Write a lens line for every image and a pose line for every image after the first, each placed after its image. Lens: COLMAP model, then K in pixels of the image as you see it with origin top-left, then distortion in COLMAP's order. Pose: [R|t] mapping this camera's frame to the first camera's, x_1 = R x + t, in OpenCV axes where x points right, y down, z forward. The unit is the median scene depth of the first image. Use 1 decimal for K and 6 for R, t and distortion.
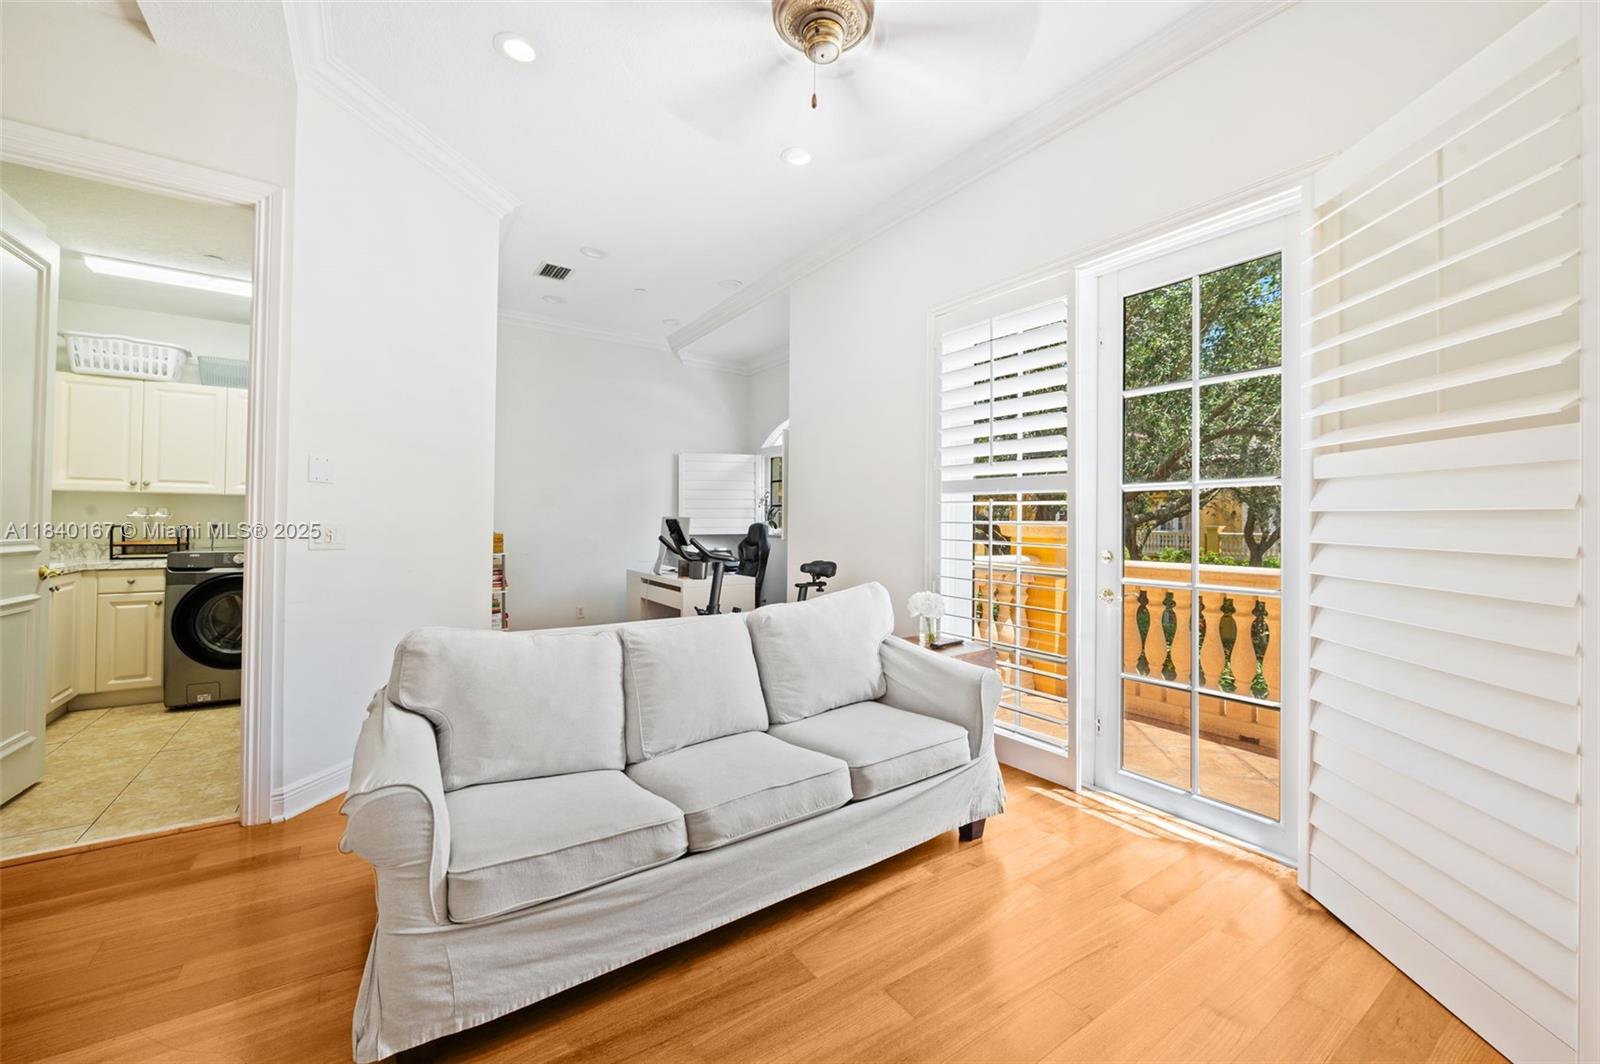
lens RADIAL K [[636.7, 0, 810.8], [0, 636.7, 516.0], [0, 0, 1]] dist [-0.001400, -0.000056]
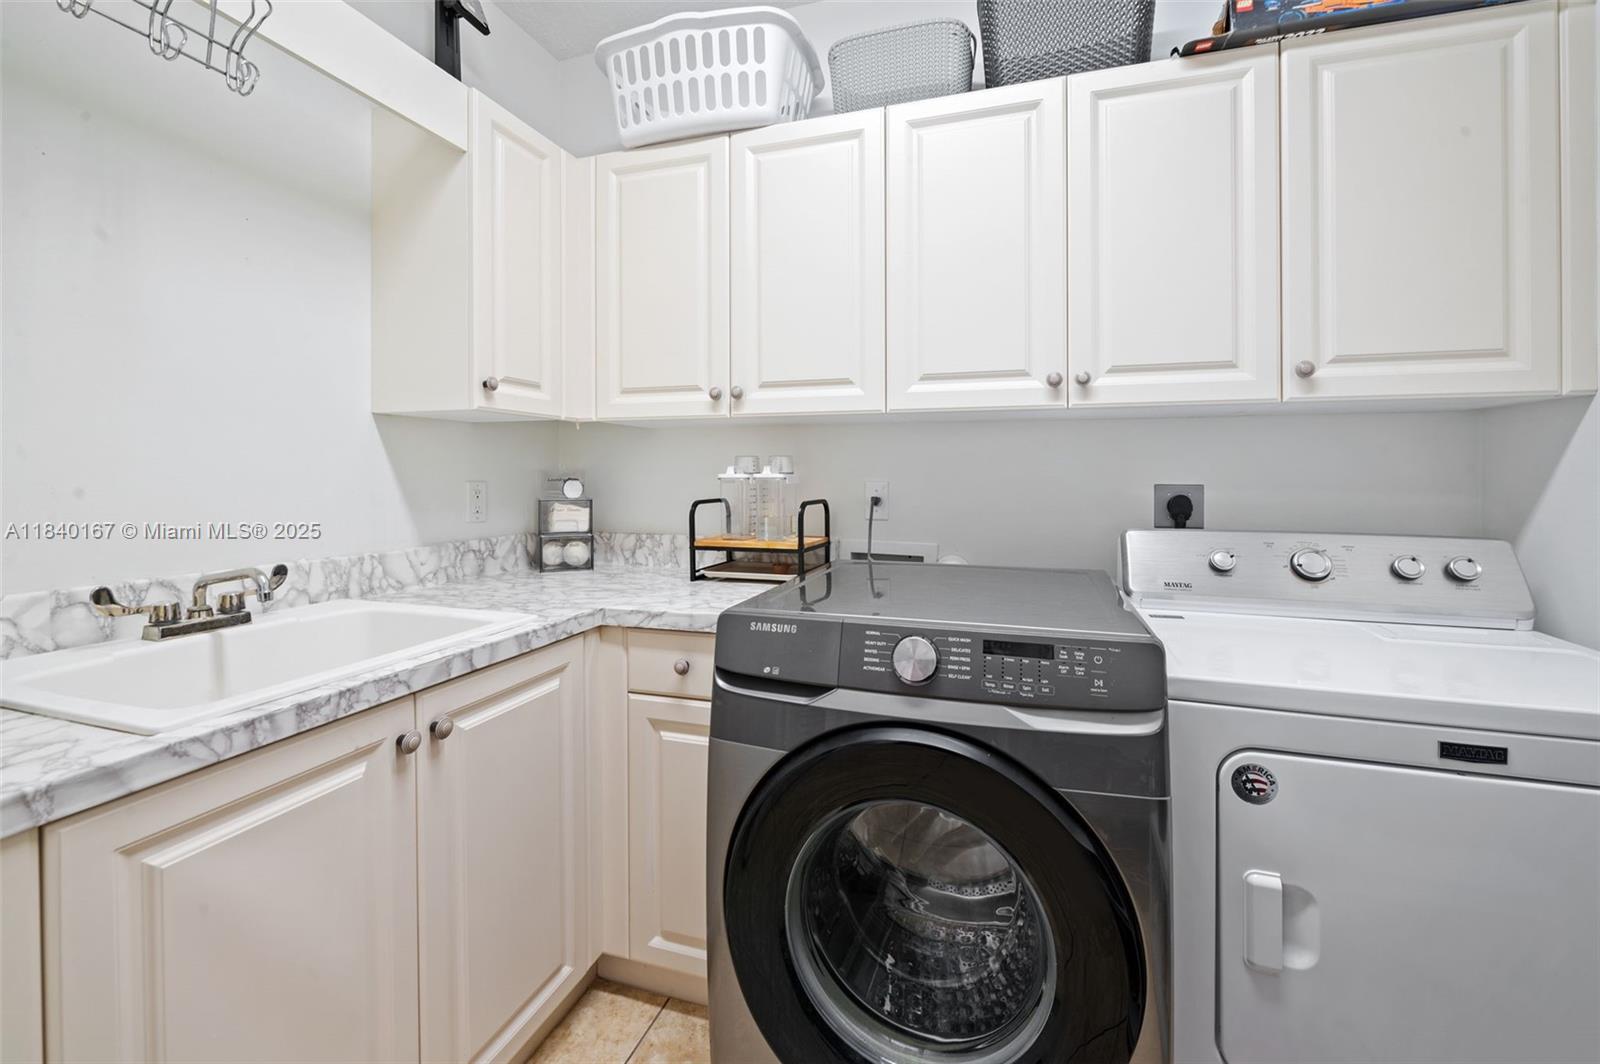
lens RADIAL K [[669.3, 0, 800.9], [0, 669.3, 475.6], [0, 0, 1]] dist [-0.000242, -0.000005]
pose [[0.606418, -0.014088, -0.795021, -0.699798], [0.019086, 0.999813, -0.003159, 0.001295], [0.794917, -0.013259, 0.606573, 0.786134]]
